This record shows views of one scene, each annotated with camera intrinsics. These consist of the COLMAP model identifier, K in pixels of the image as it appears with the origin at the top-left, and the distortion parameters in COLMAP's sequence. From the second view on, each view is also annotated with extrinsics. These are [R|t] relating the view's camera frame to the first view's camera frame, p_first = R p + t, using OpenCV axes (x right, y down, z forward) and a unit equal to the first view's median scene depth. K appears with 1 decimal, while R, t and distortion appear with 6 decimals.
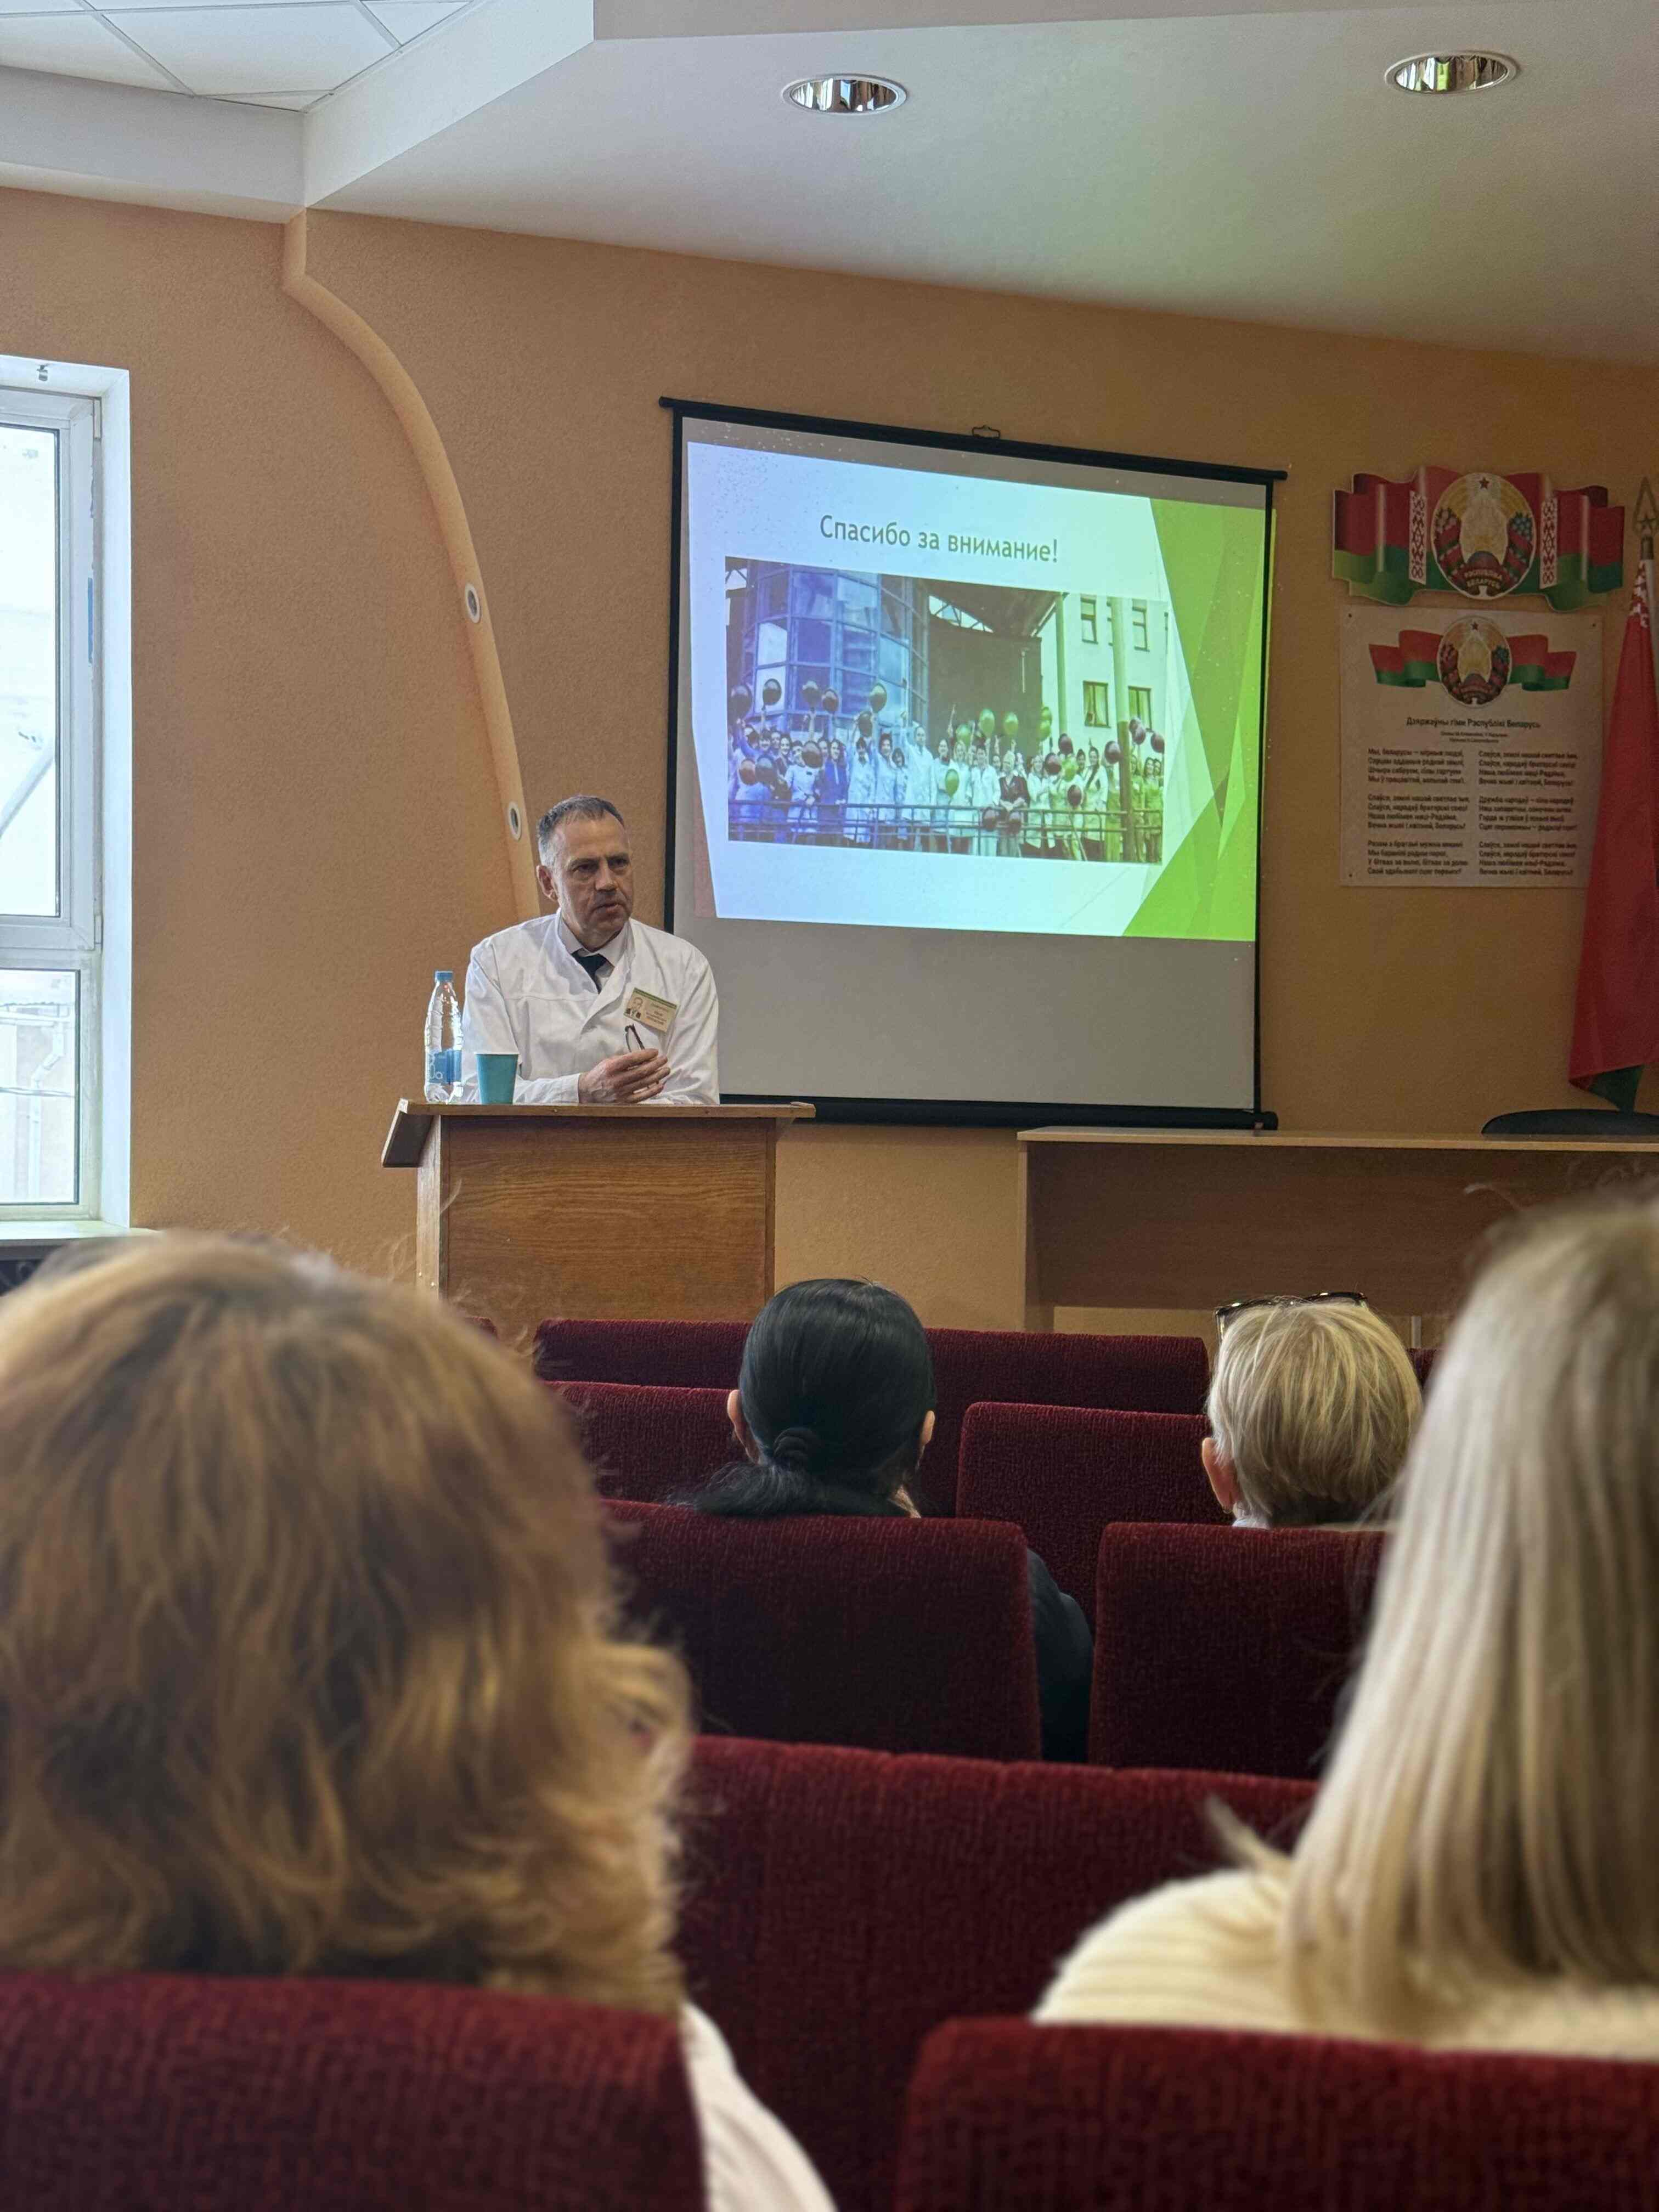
lens RADIAL K [[3157.5, 0, 839.9], [0, 3157.5, 1099.7], [0, 0, 1]] dist [0.149525, 0.000000]
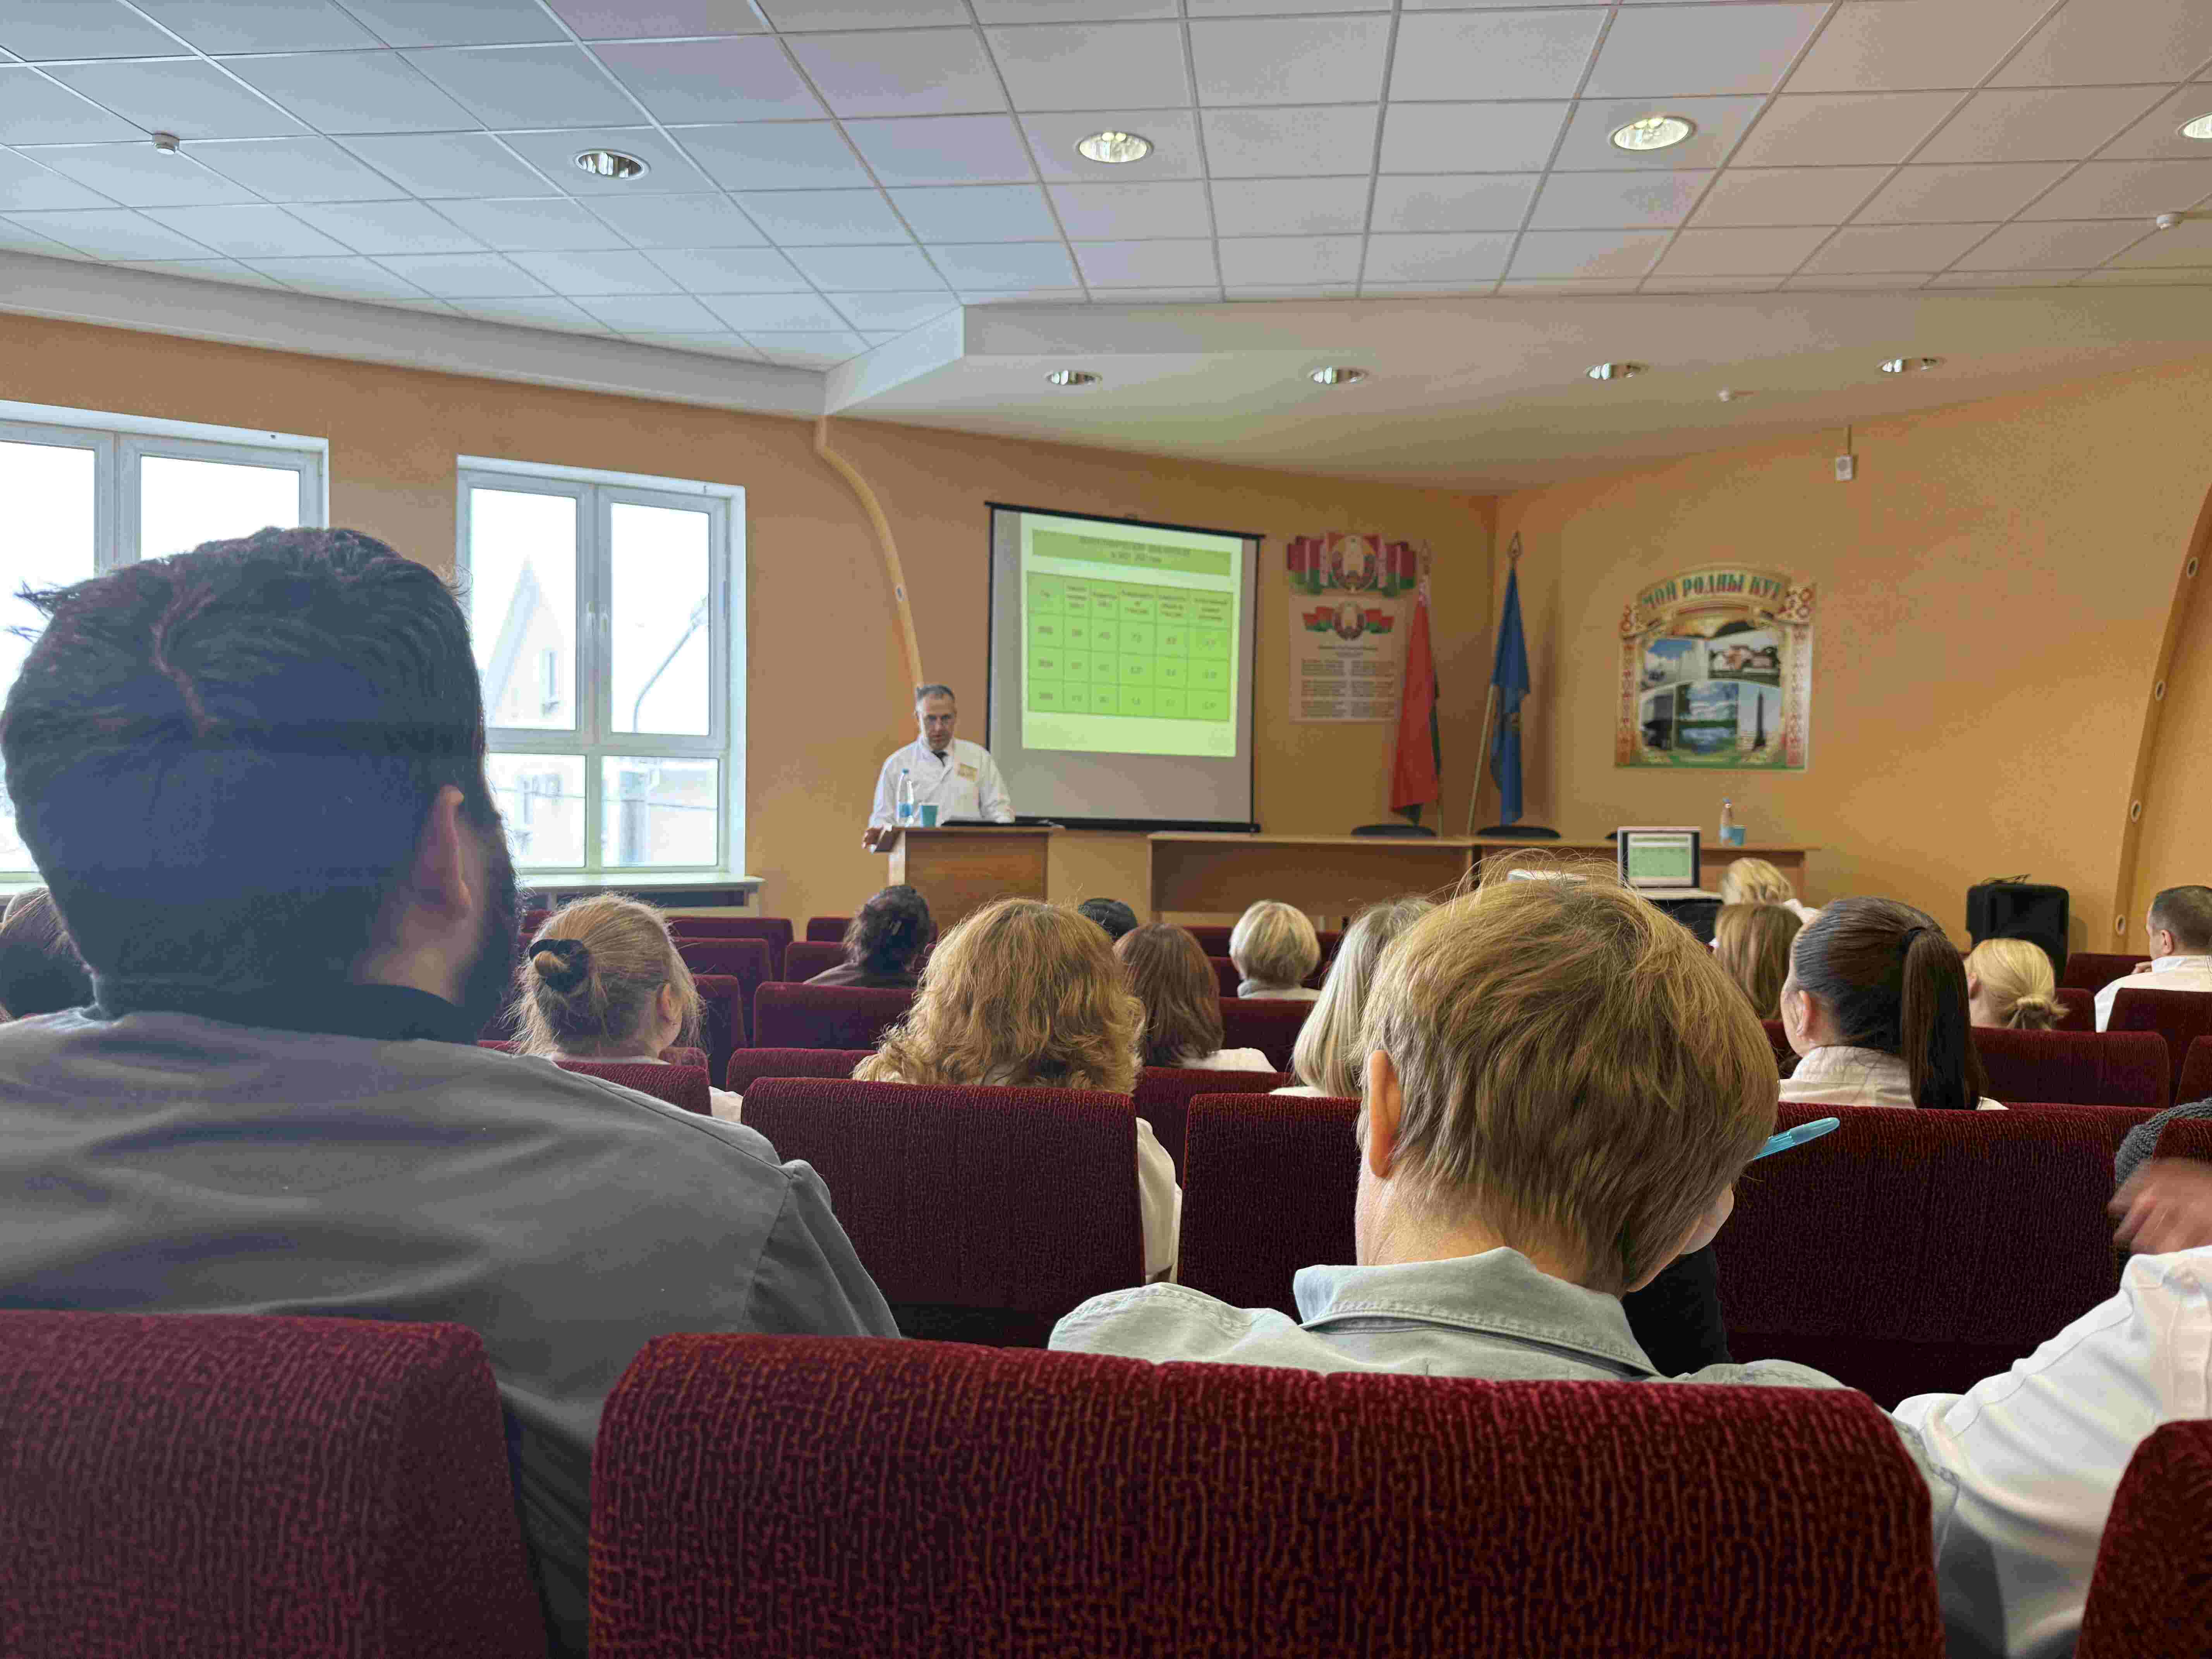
lens RADIAL K [[1667.7, 0, 1114.2], [0, 1667.7, 816.7], [0, 0, 1]] dist [0.115938, -0.004326]
pose [[0.998662, 0.005688, 0.051408, -0.022298], [-0.006032, 0.999960, 0.006535, -0.008350], [-0.051369, -0.006836, 0.998656, -0.151108]]
